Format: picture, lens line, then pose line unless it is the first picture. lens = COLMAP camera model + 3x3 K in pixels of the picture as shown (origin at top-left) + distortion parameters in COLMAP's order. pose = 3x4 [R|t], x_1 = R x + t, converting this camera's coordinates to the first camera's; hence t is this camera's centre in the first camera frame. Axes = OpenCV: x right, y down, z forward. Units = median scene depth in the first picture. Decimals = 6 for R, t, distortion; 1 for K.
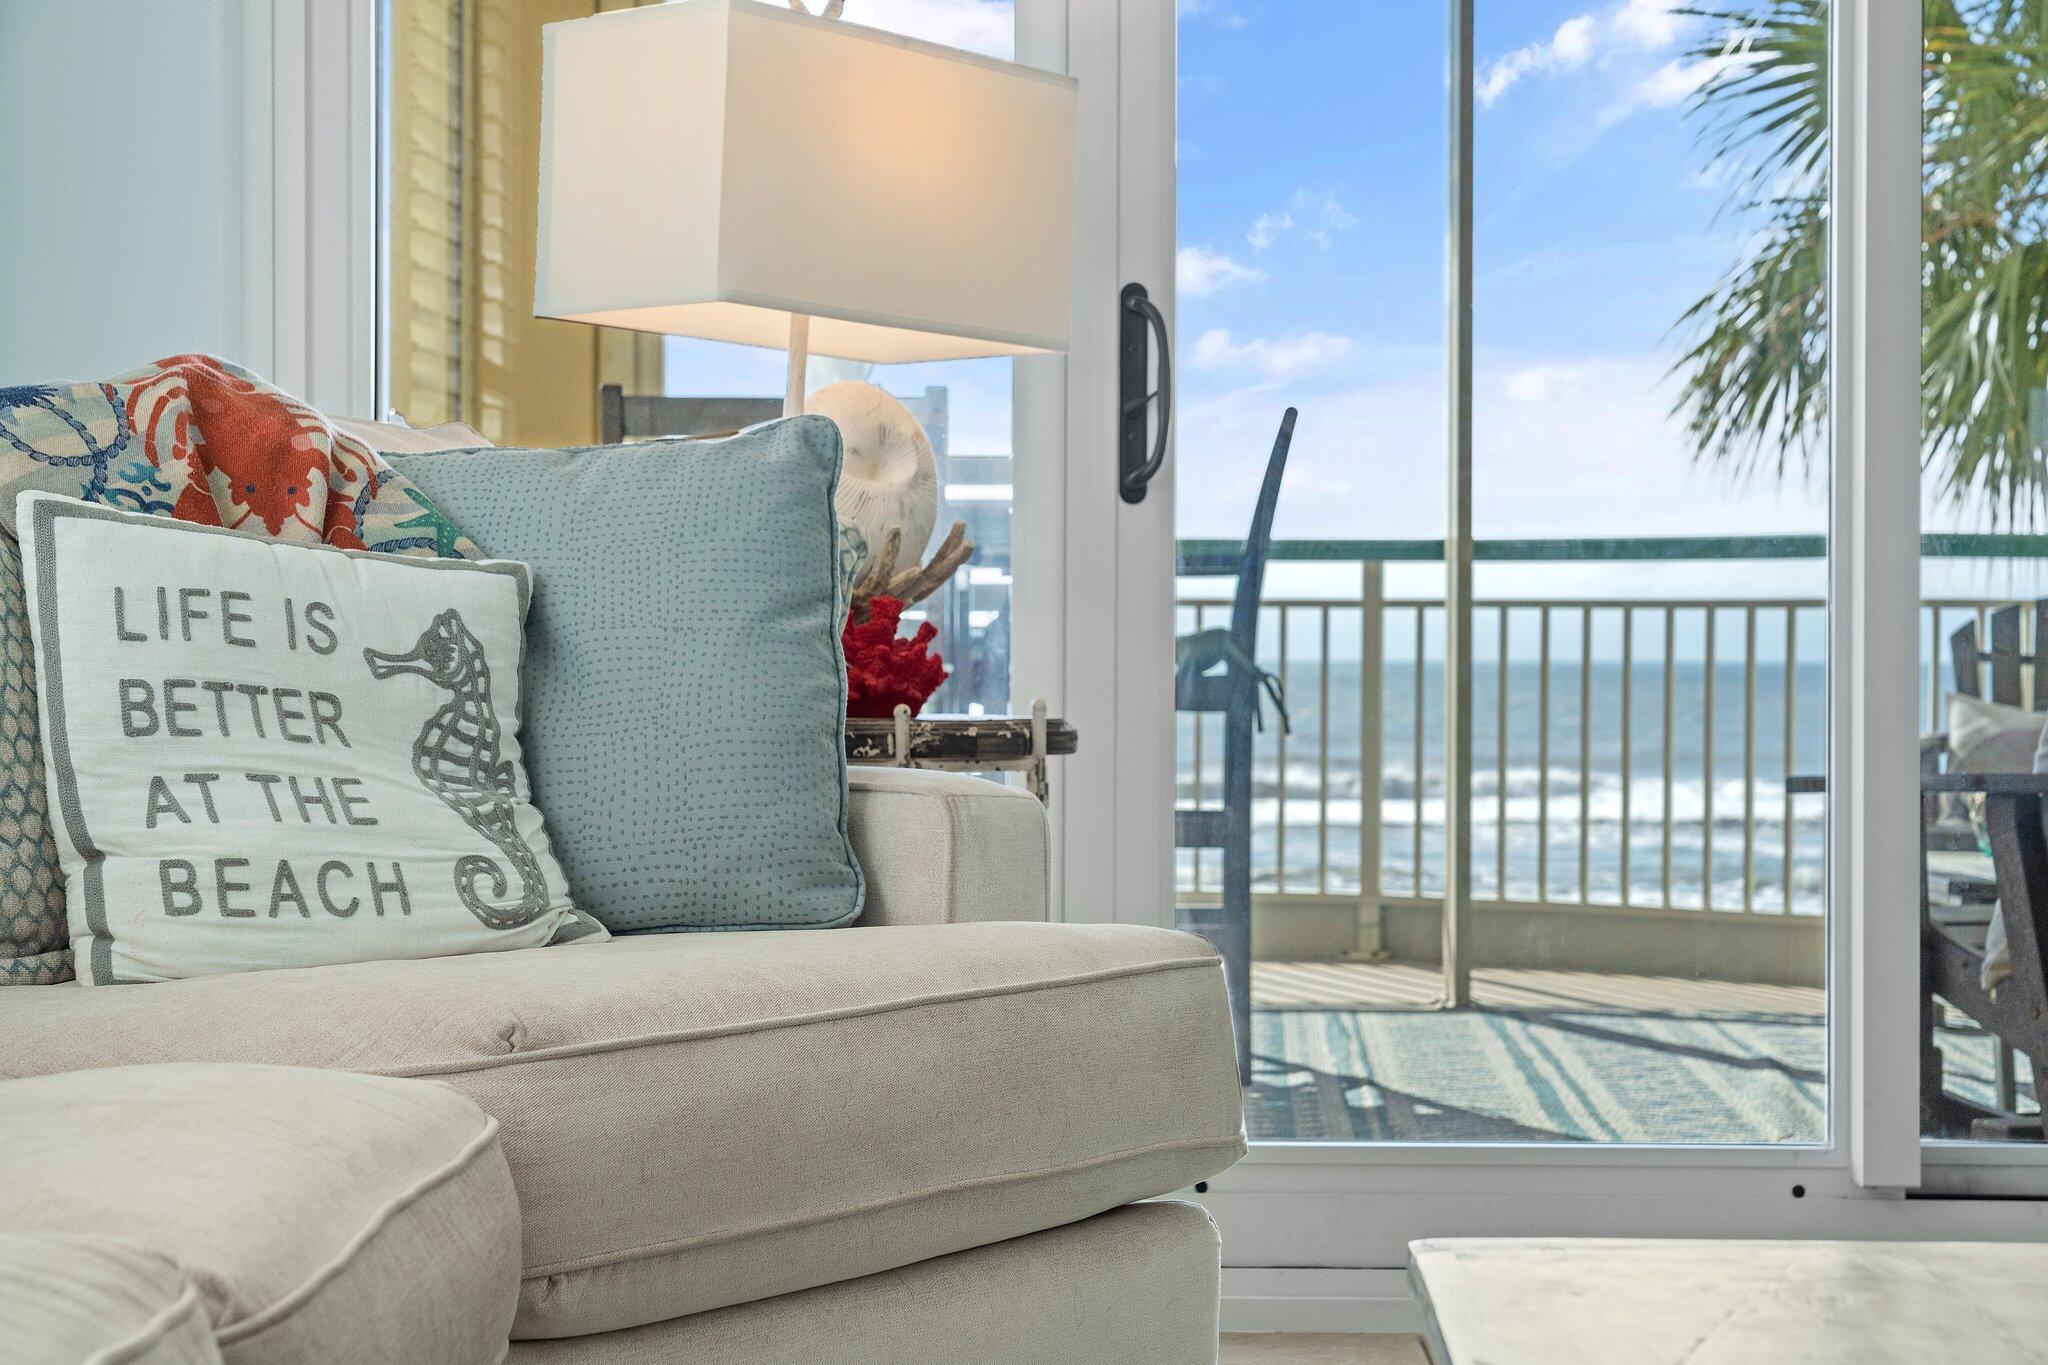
lens RADIAL K [[3316.1, 0, 1025.1], [0, 3316.1, 679.0], [0, 0, 1]] dist [0.050656, 0.000000]
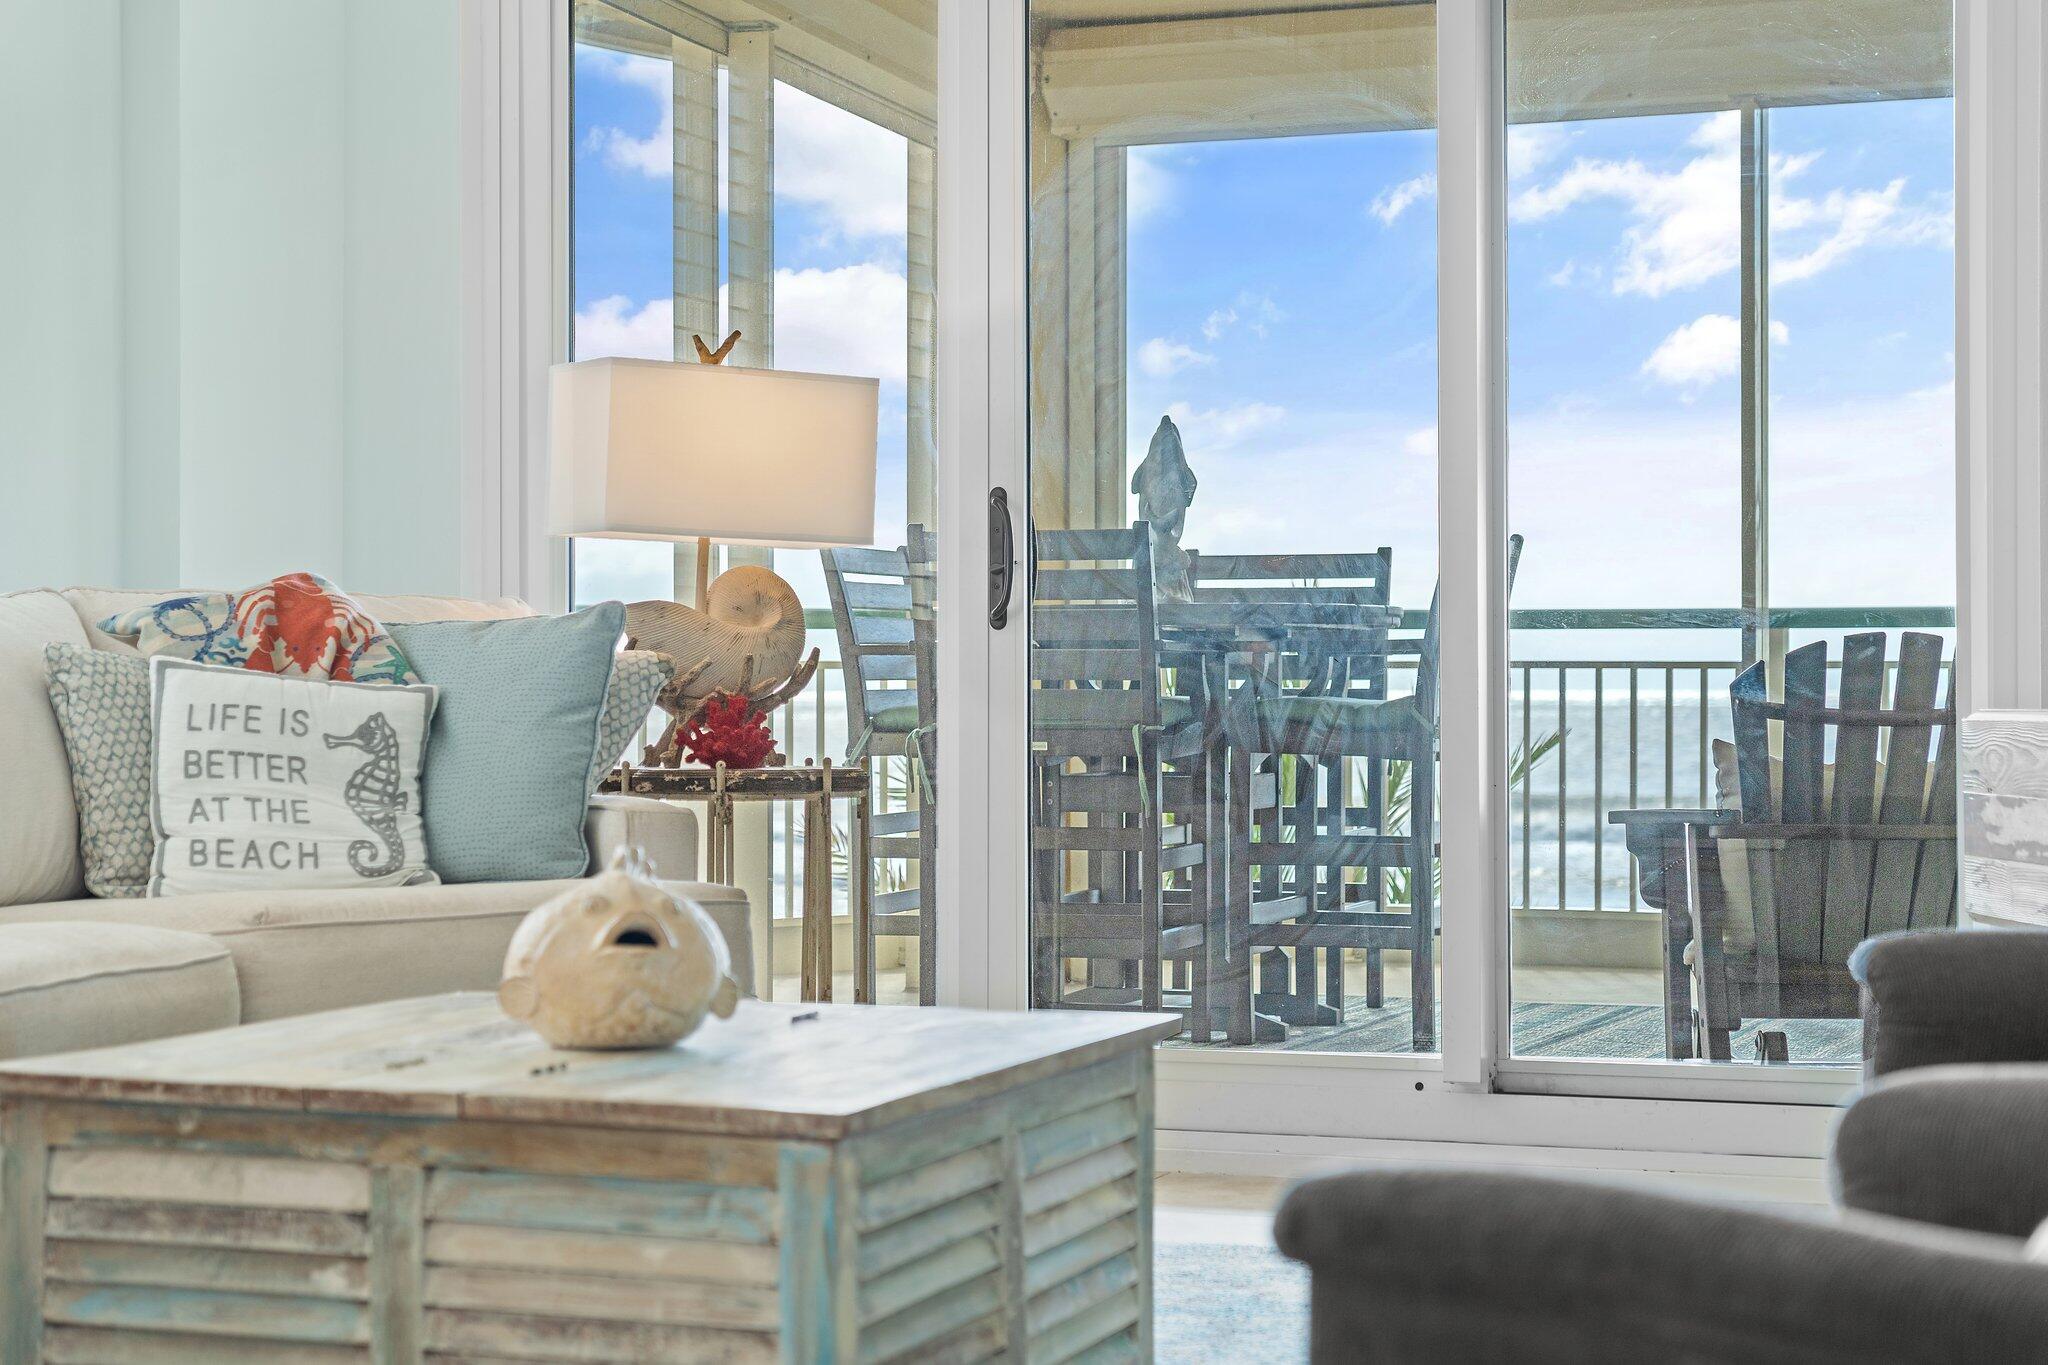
lens RADIAL K [[3474.5, 0, 1023.1], [0, 3474.5, 685.7], [0, 0, 1]] dist [0.081433, 0.000000]
pose [[0.950744, -0.004172, -0.309949, 0.824025], [0.001503, 0.999960, -0.008847, -0.018452], [0.309974, 0.007945, 0.950712, -0.813158]]
